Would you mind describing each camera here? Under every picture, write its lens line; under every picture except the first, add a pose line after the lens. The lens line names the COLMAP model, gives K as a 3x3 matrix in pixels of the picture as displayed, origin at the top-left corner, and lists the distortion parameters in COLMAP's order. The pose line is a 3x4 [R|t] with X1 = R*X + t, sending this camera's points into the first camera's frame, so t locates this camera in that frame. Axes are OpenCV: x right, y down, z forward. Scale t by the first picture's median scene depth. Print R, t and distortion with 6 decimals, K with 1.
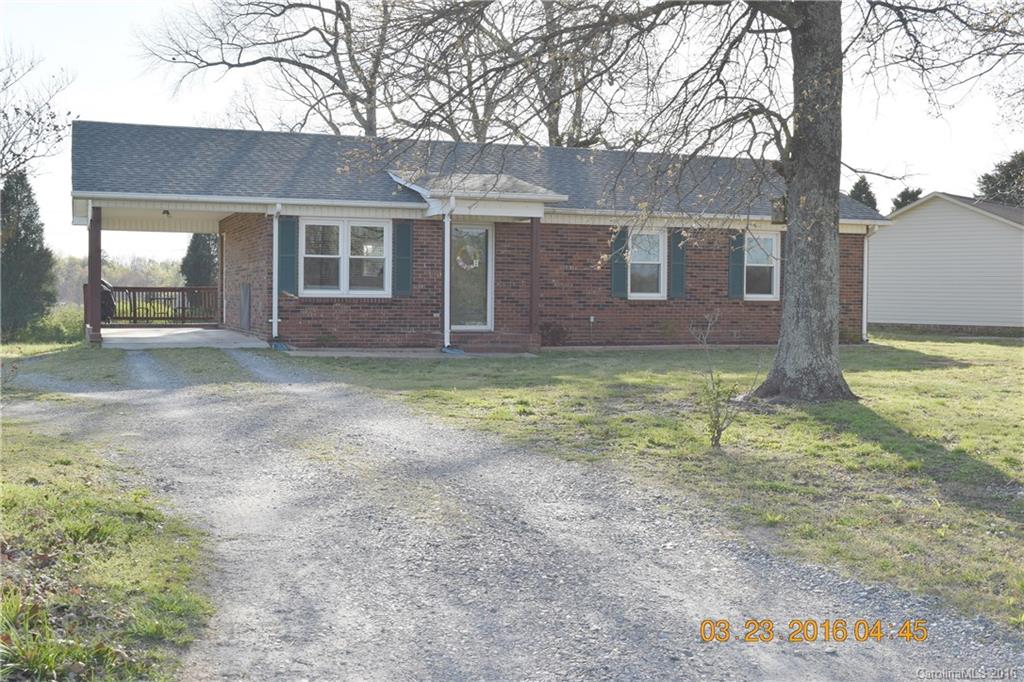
lens RADIAL K [[1181.4, 0, 512.0], [0, 1181.4, 341.0], [0, 0, 1]] dist [-0.031986, -0.014589]
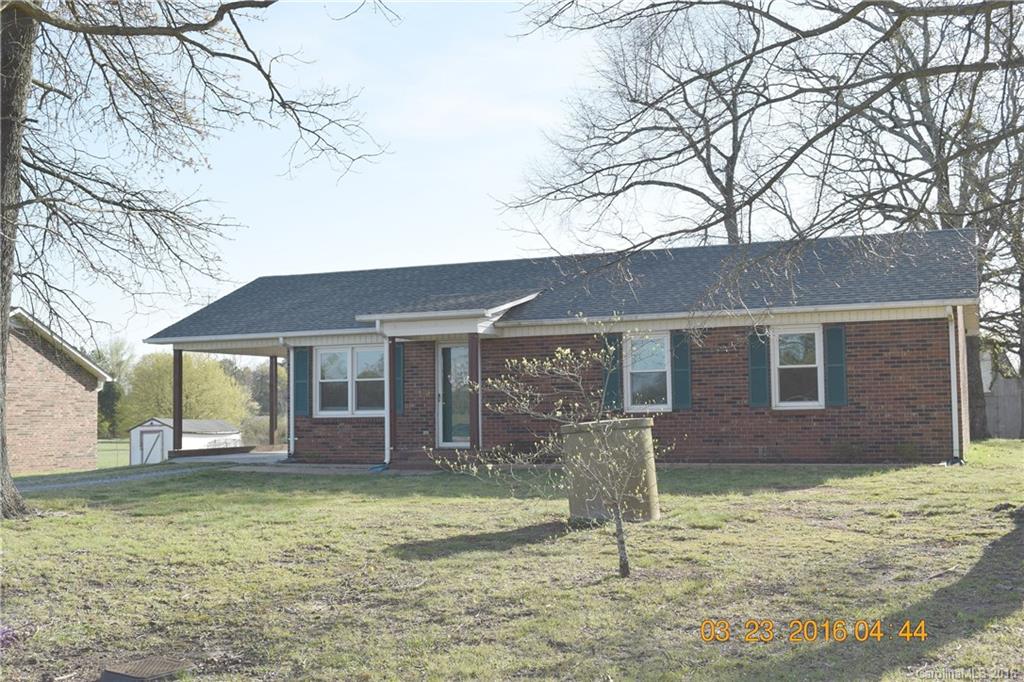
lens RADIAL K [[1230.6, 0, 512.0], [0, 1230.6, 341.0], [0, 0, 1]] dist [-0.018086, -0.006656]
pose [[0.720969, -0.061519, -0.690231, 0.742285], [-0.002019, 0.995861, -0.090868, -0.004046], [0.692964, 0.066907, 0.717861, 0.275956]]
